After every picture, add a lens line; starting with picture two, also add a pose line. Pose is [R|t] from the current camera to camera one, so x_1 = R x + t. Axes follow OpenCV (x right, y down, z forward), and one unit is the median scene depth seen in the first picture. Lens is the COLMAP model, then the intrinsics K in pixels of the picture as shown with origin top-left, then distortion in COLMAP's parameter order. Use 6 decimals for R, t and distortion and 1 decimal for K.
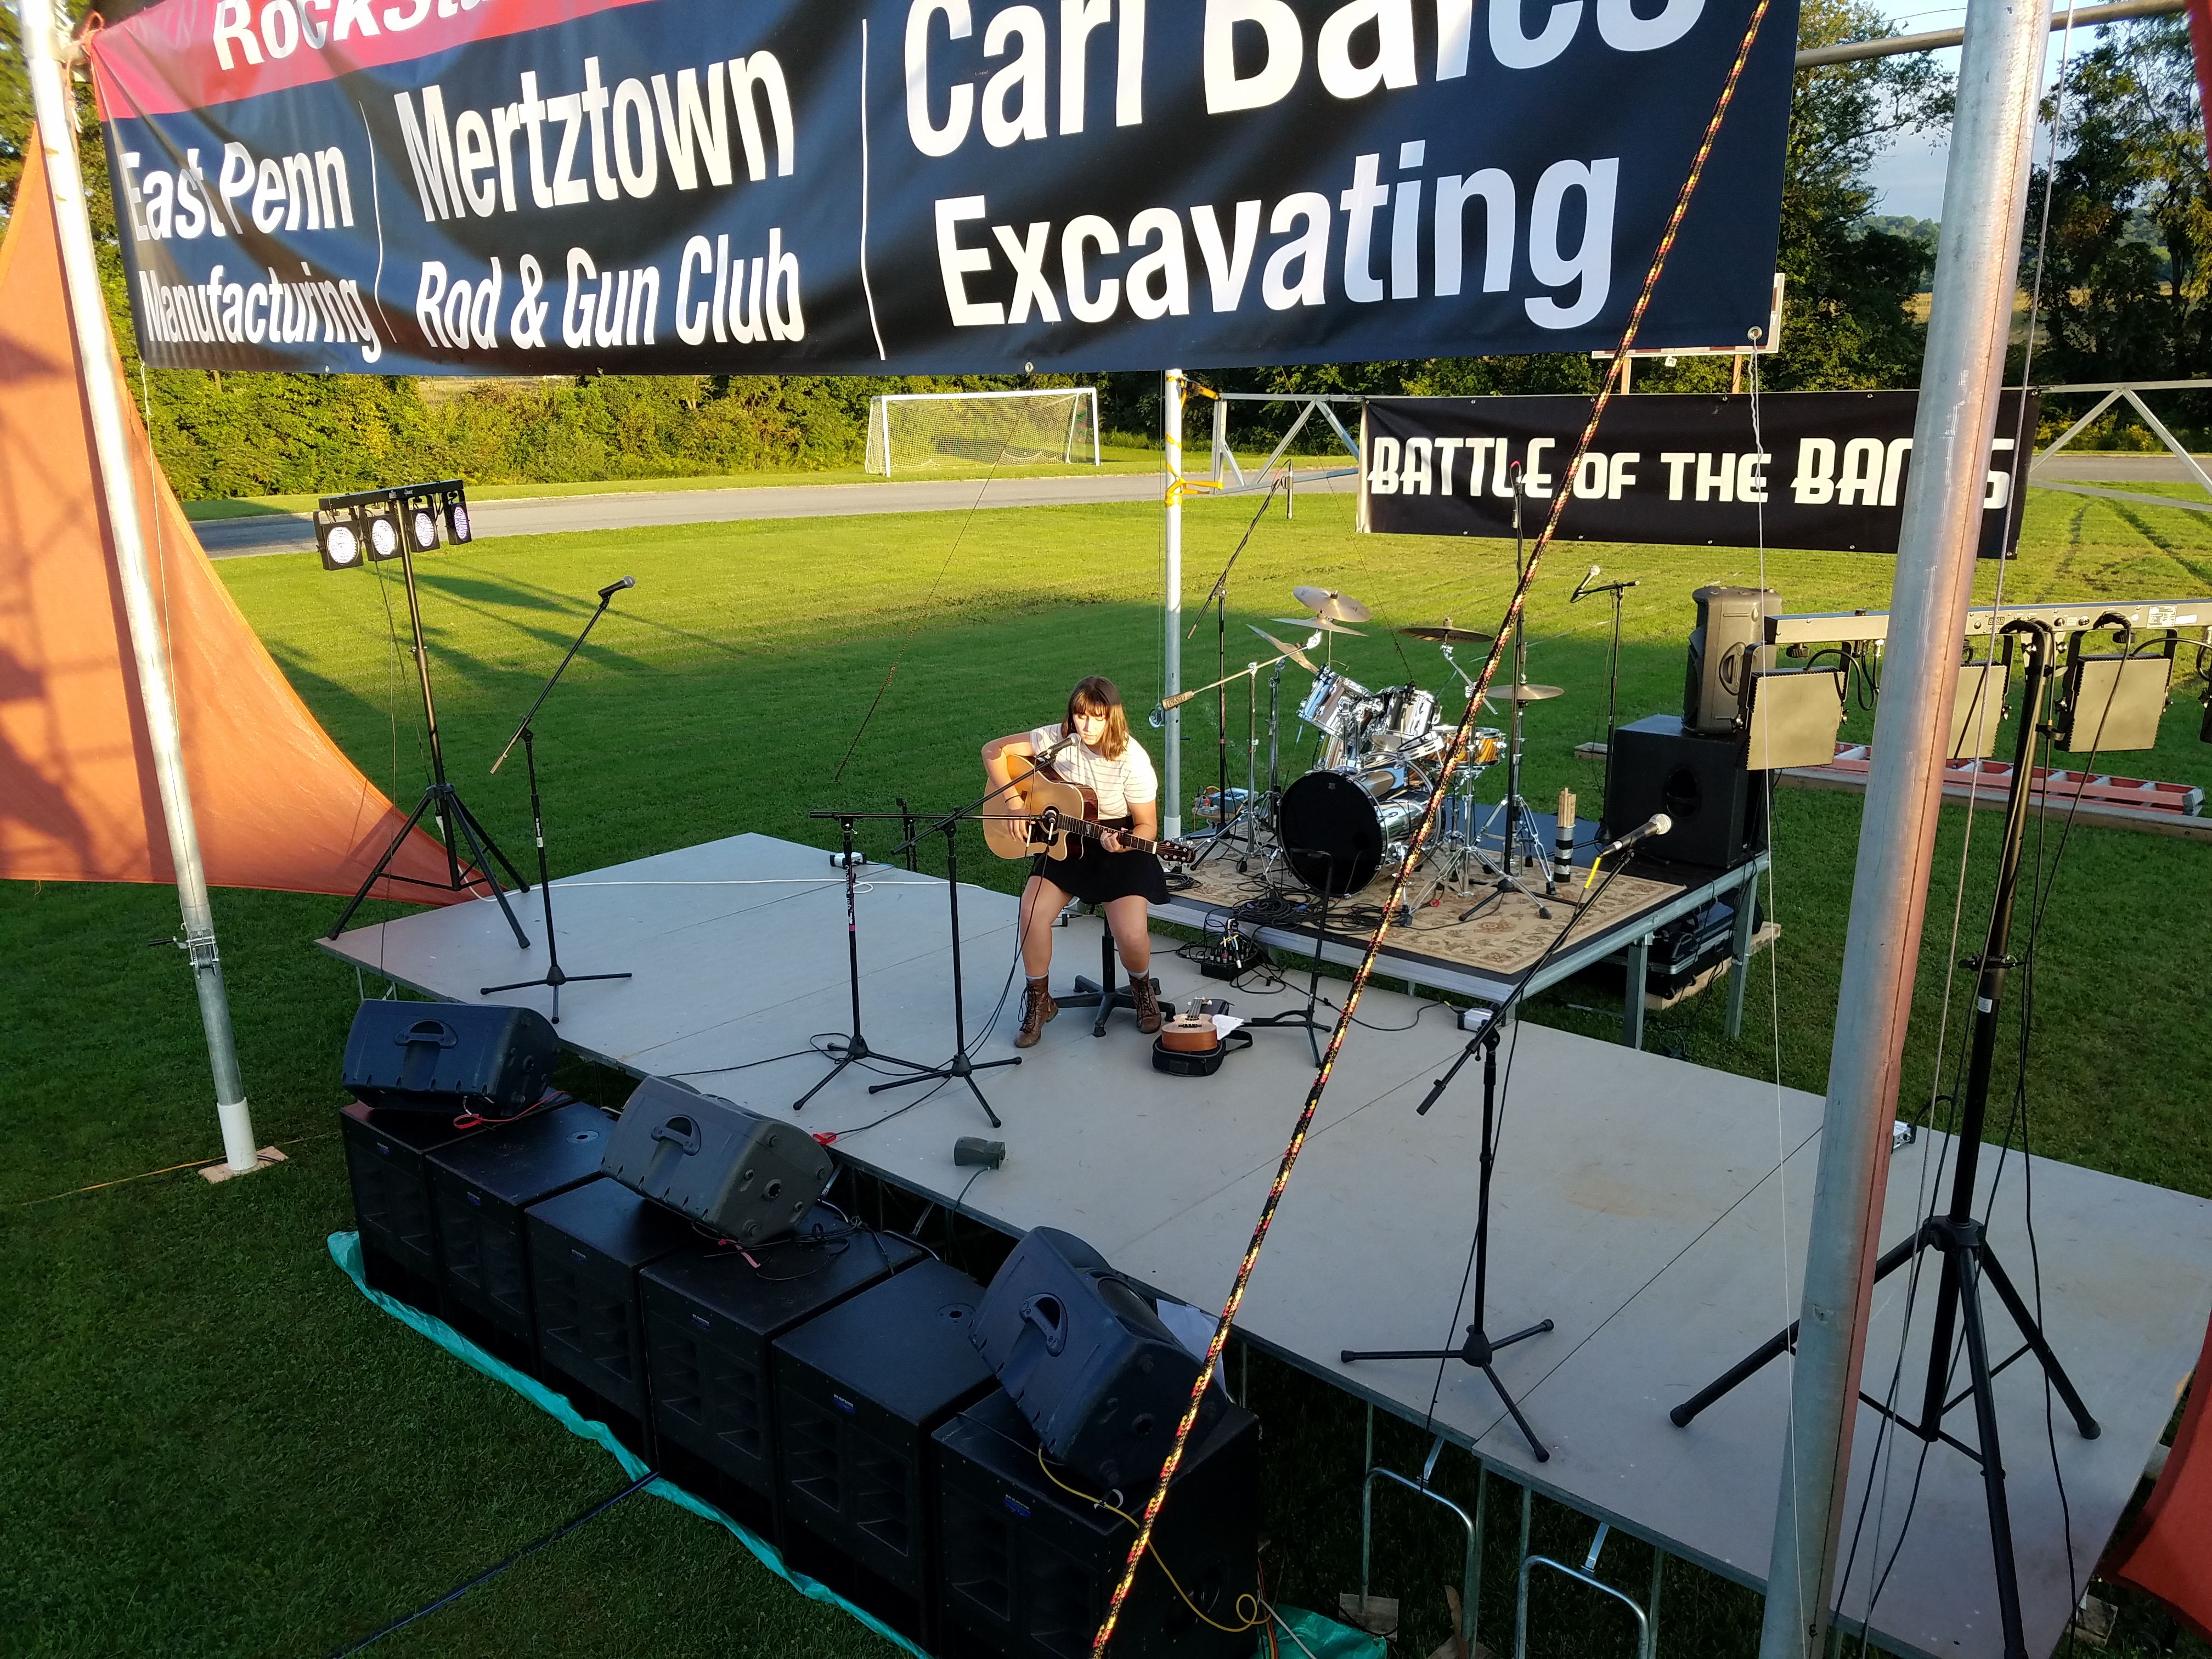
lens RADIAL K [[1760.8, 0, 1031.7], [0, 1760.8, 892.6], [0, 0, 1]] dist [0.051429, -0.113652]
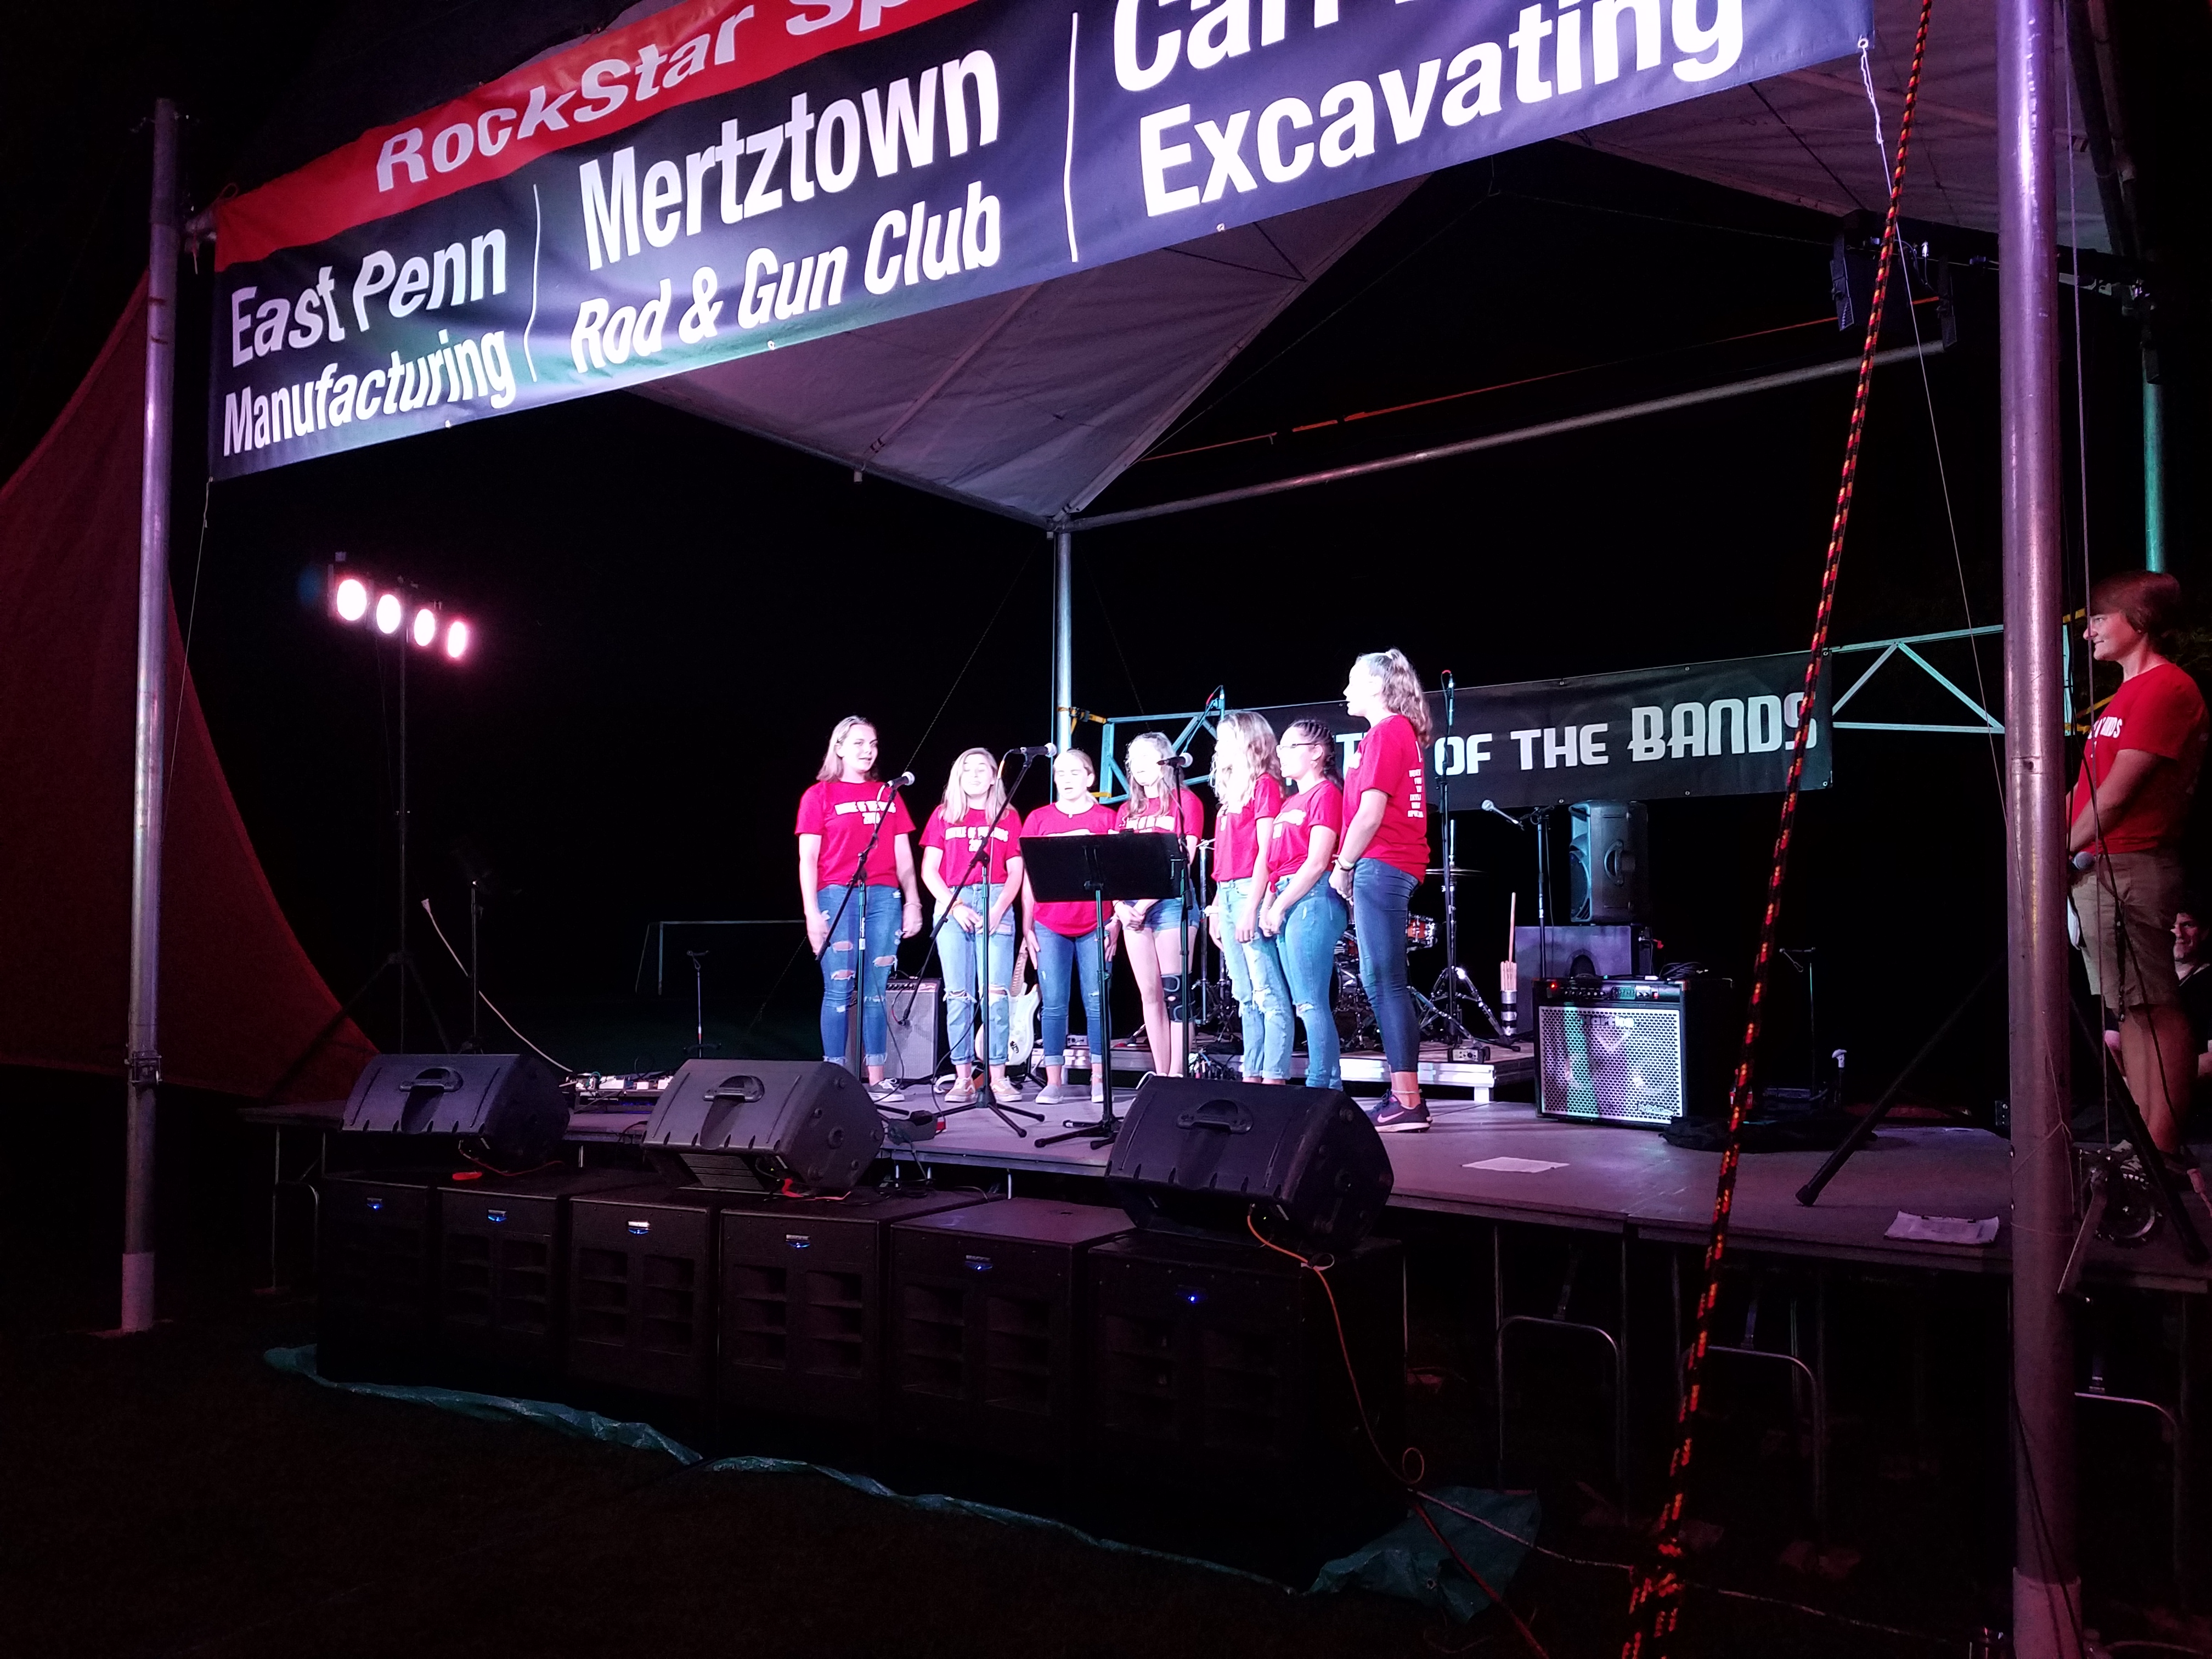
lens RADIAL K [[1774.3, 0, 1005.5], [0, 1774.3, 878.0], [0, 0, 1]] dist [0.103328, -0.251288]
pose [[0.988564, 0.038874, 0.145703, -0.230158], [0.014518, 0.937180, -0.348543, 0.411082], [-0.150100, 0.346673, 0.925899, 0.008183]]
